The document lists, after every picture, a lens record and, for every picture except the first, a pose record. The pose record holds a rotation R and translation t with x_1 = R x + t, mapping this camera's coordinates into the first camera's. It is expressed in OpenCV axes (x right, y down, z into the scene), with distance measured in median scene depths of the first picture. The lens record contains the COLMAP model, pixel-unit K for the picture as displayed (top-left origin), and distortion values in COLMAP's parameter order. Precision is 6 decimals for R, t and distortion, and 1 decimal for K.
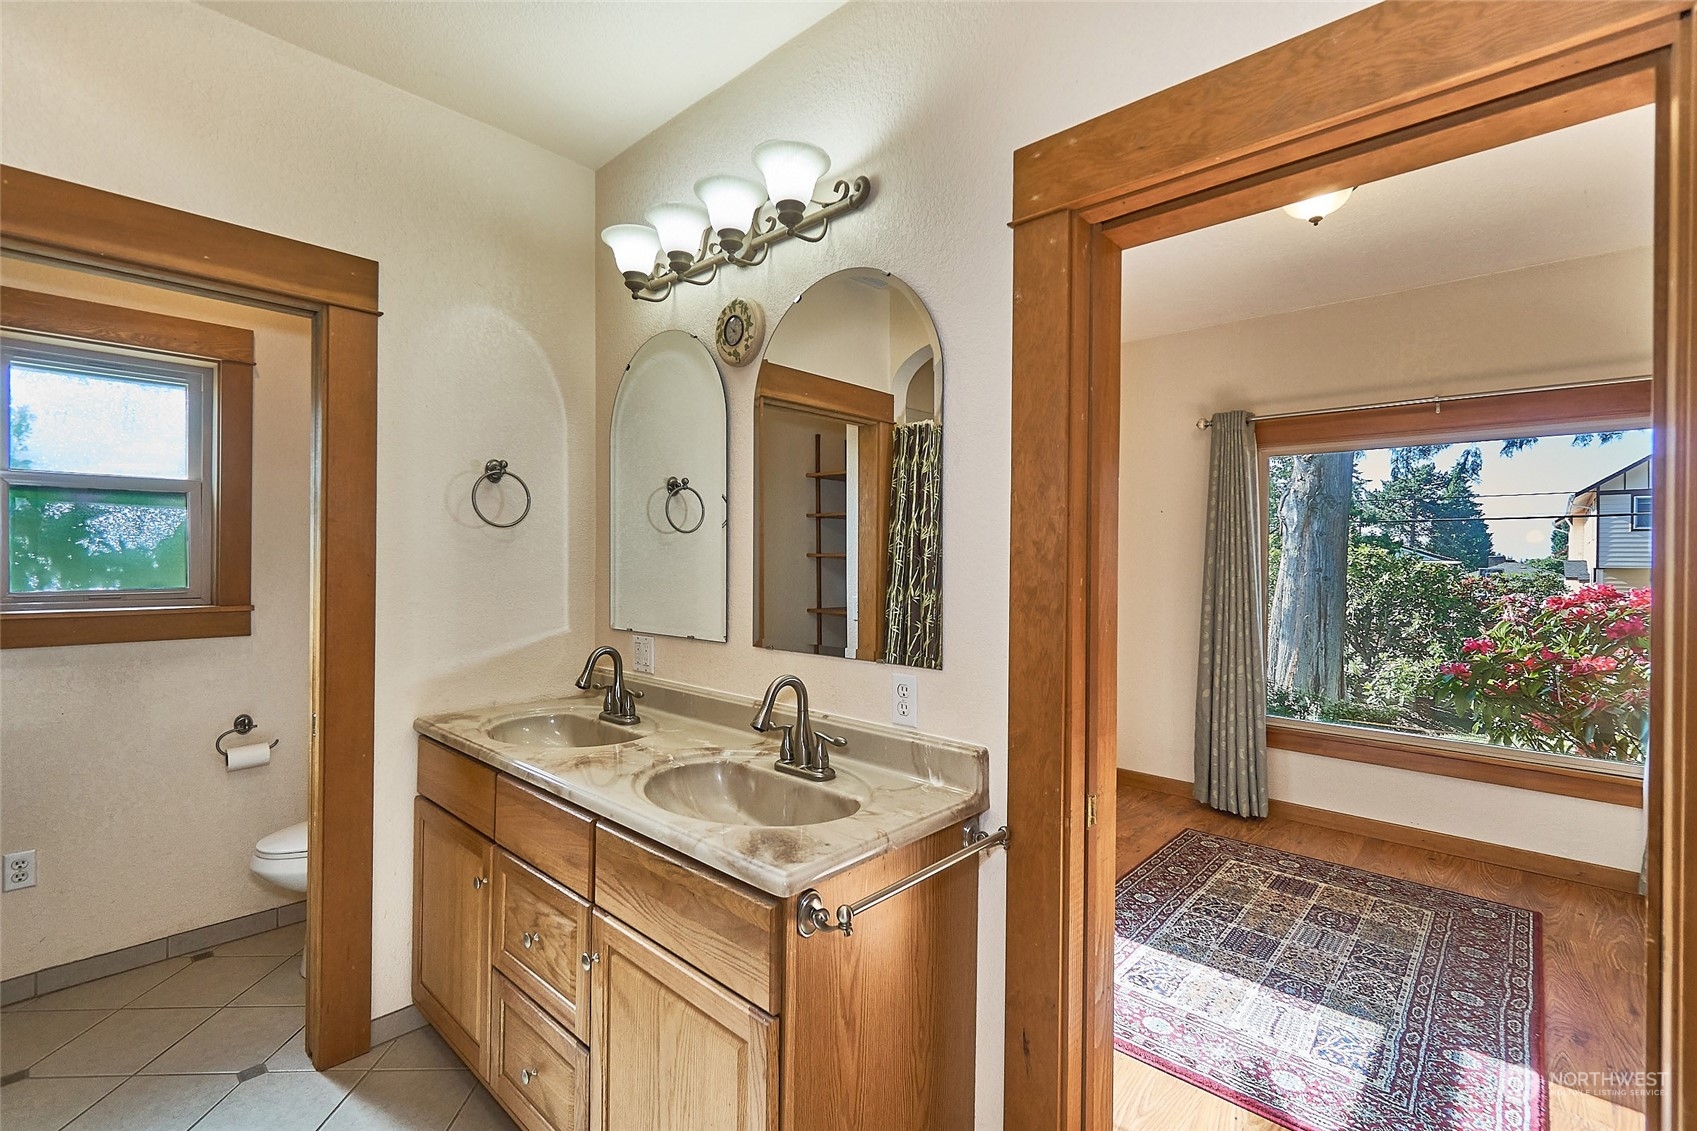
lens RADIAL K [[761.8, 0, 841.1], [0, 761.8, 567.6], [0, 0, 1]] dist [-0.002119, -0.000080]
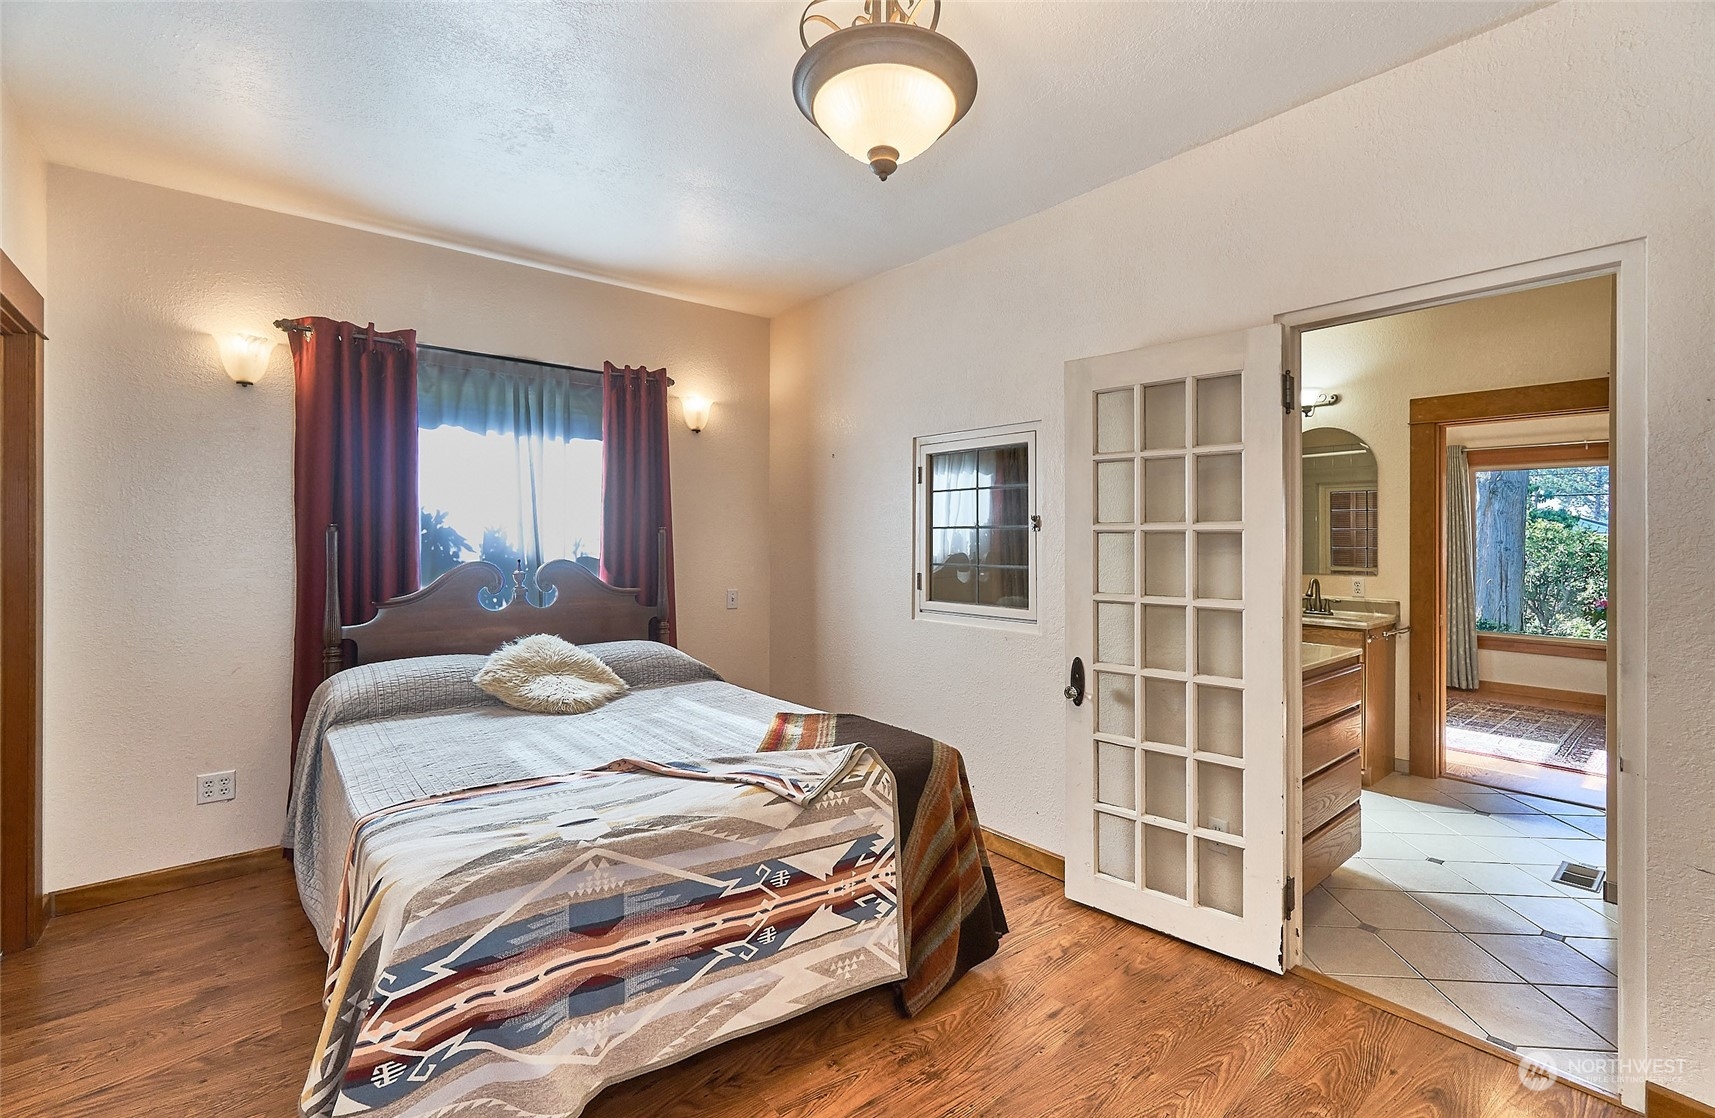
lens RADIAL K [[762.1, 0, 864.8], [0, 762.1, 540.3], [0, 0, 1]] dist [-0.004824, -0.000358]
pose [[0.992098, -0.006799, -0.125280, -0.539833], [0.006010, 0.999960, -0.006679, 0.004595], [0.125320, 0.005873, 0.992099, -0.786205]]
